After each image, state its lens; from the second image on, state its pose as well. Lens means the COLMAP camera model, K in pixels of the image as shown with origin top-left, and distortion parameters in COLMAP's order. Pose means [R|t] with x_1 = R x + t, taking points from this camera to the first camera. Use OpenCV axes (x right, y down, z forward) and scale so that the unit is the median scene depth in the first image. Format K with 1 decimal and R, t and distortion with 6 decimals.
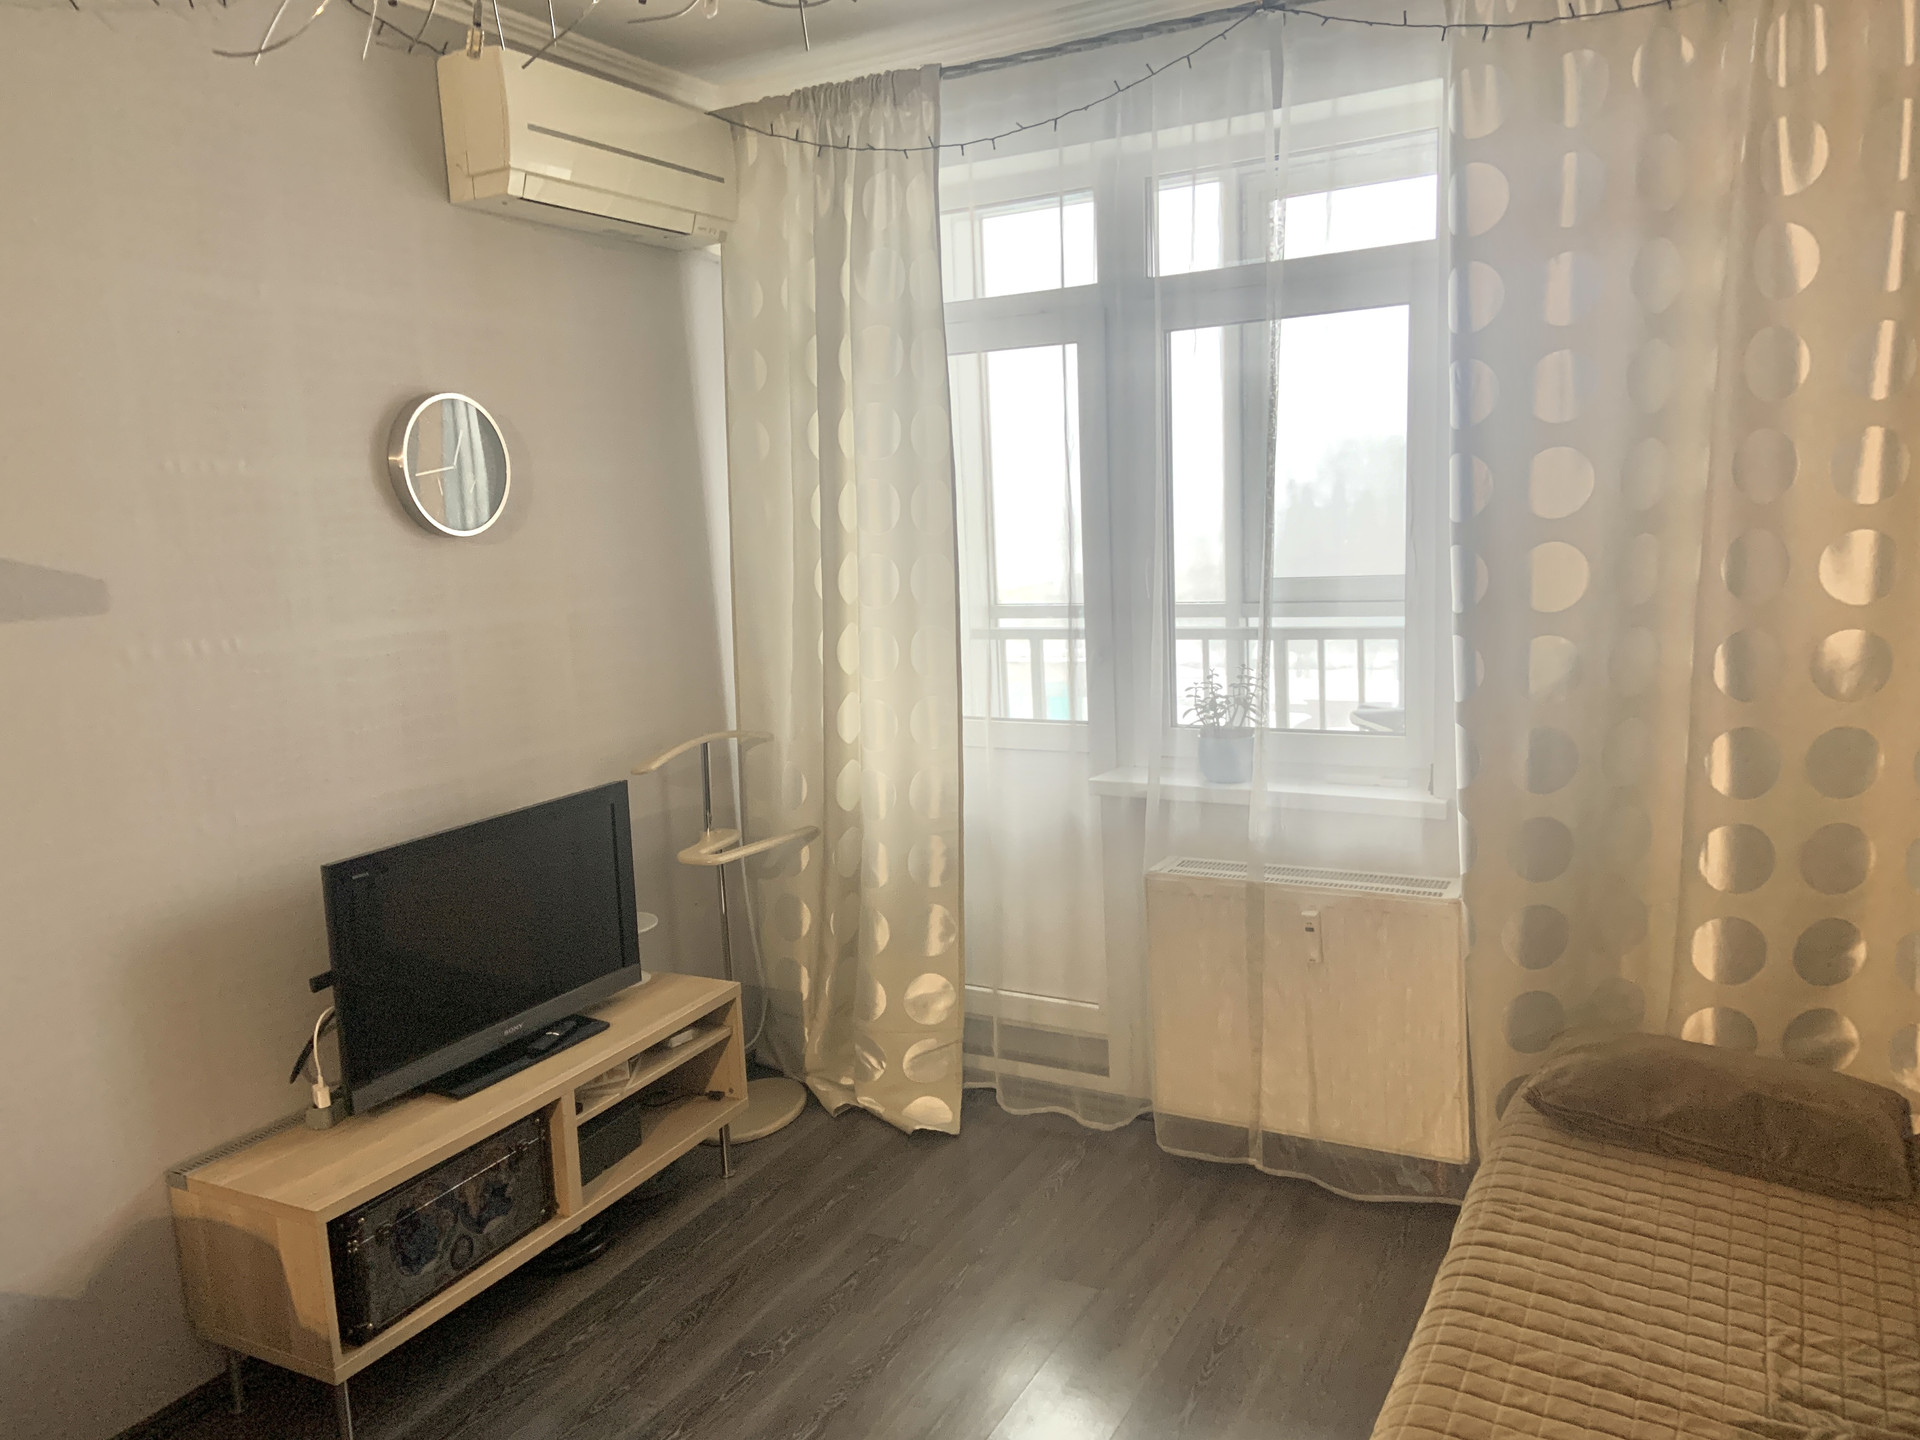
lens RADIAL K [[1443.2, 0, 929.8], [0, 1443.2, 715.5], [0, 0, 1]] dist [0.117031, -0.144929]
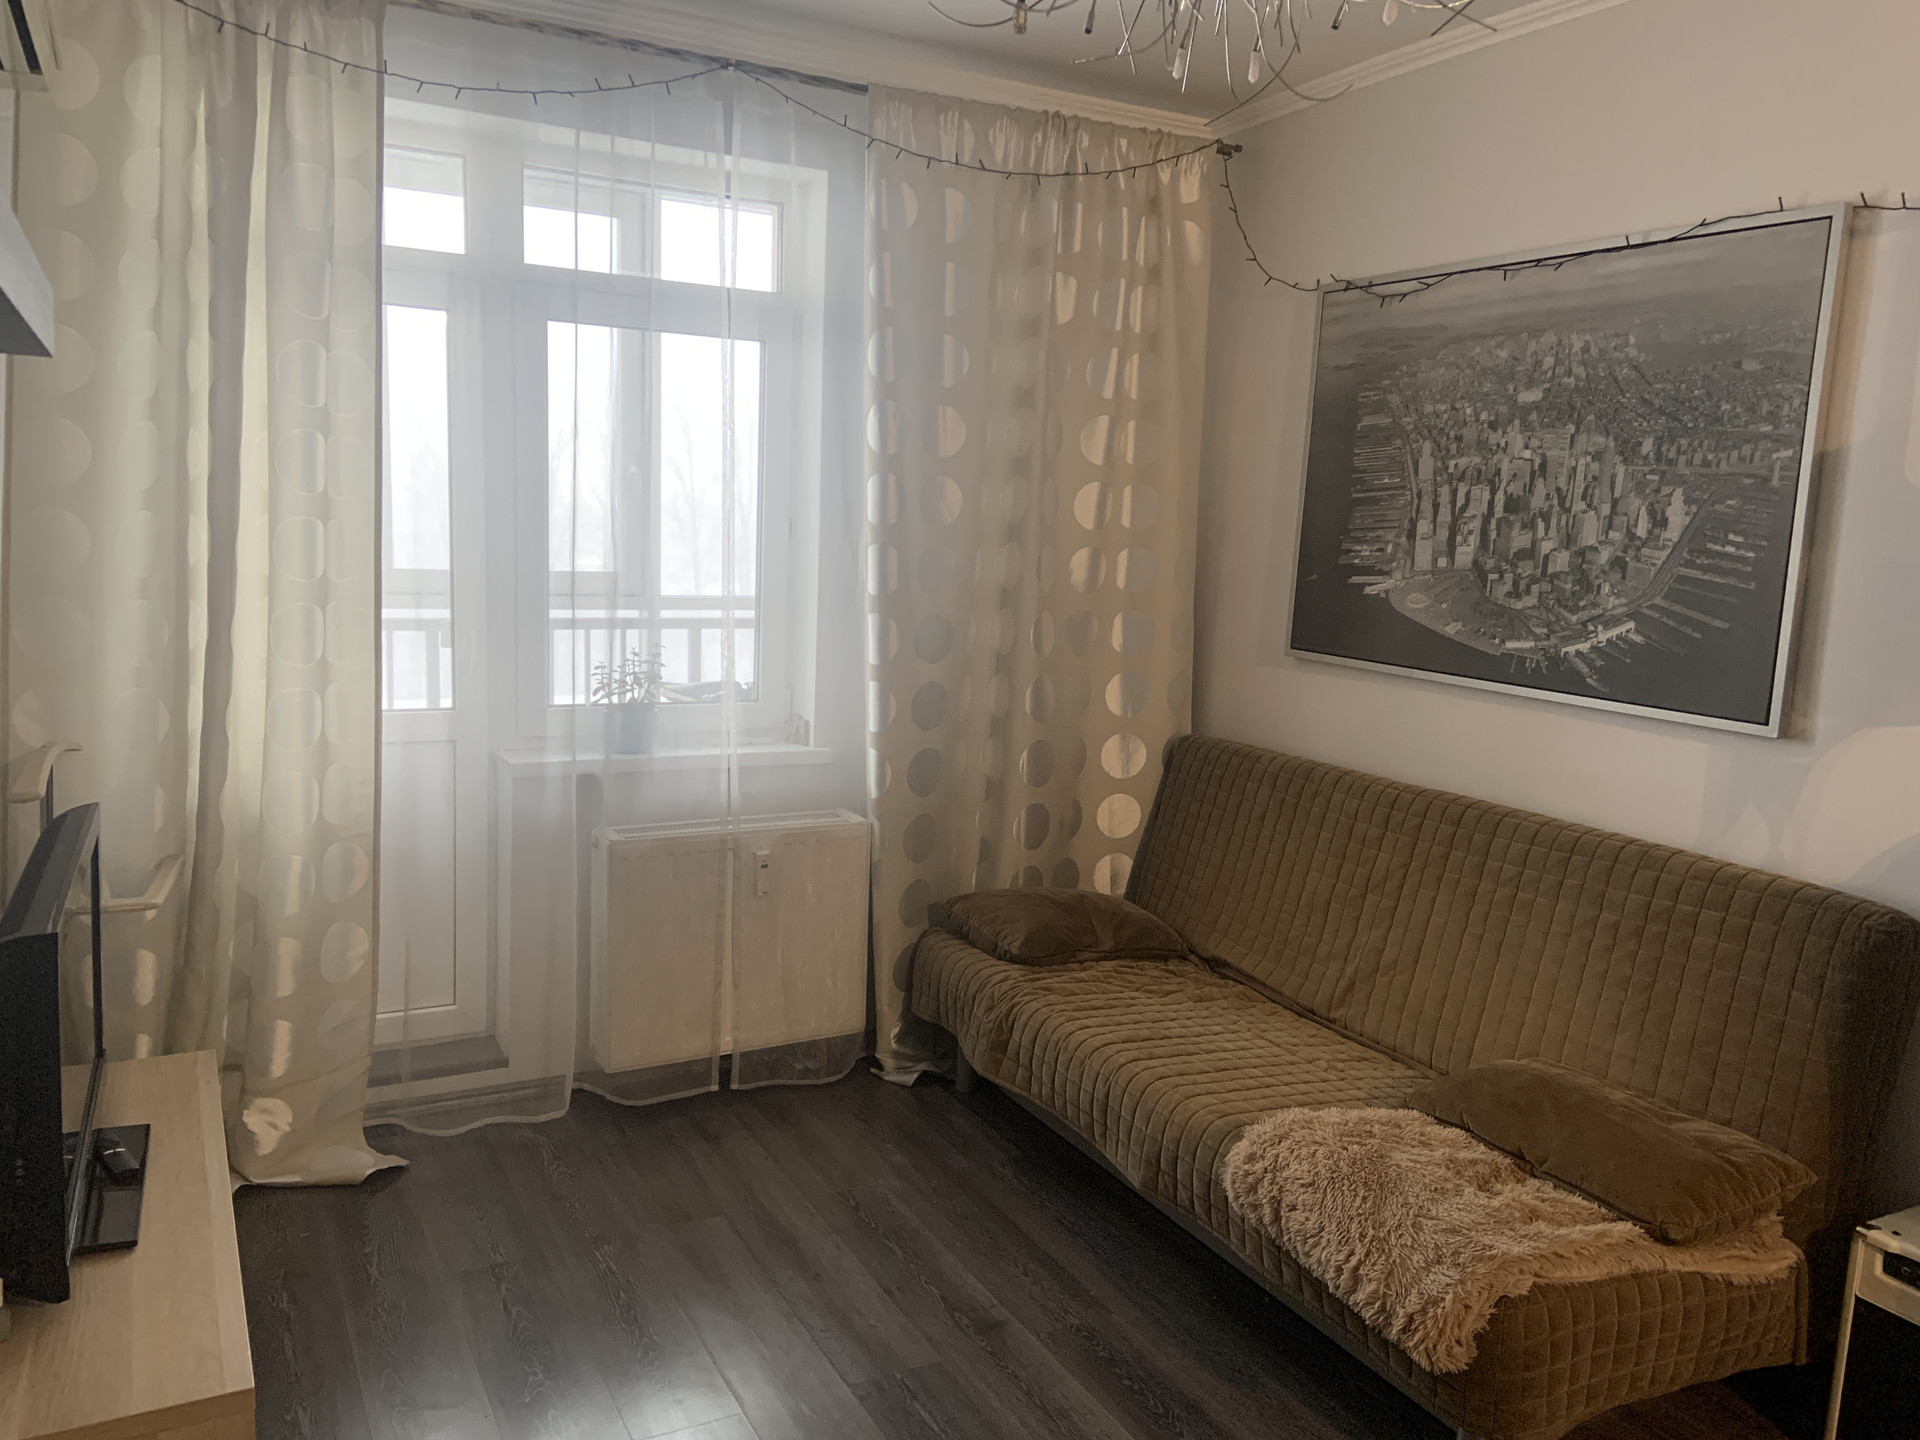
lens RADIAL K [[1443.2, 0, 942.4], [0, 1443.2, 713.6], [0, 0, 1]] dist [0.117031, -0.144929]
pose [[0.535419, -0.049613, 0.843128, -0.606272], [0.063248, 0.997825, 0.018551, 0.011728], [-0.842215, 0.043393, 0.537393, 0.239574]]
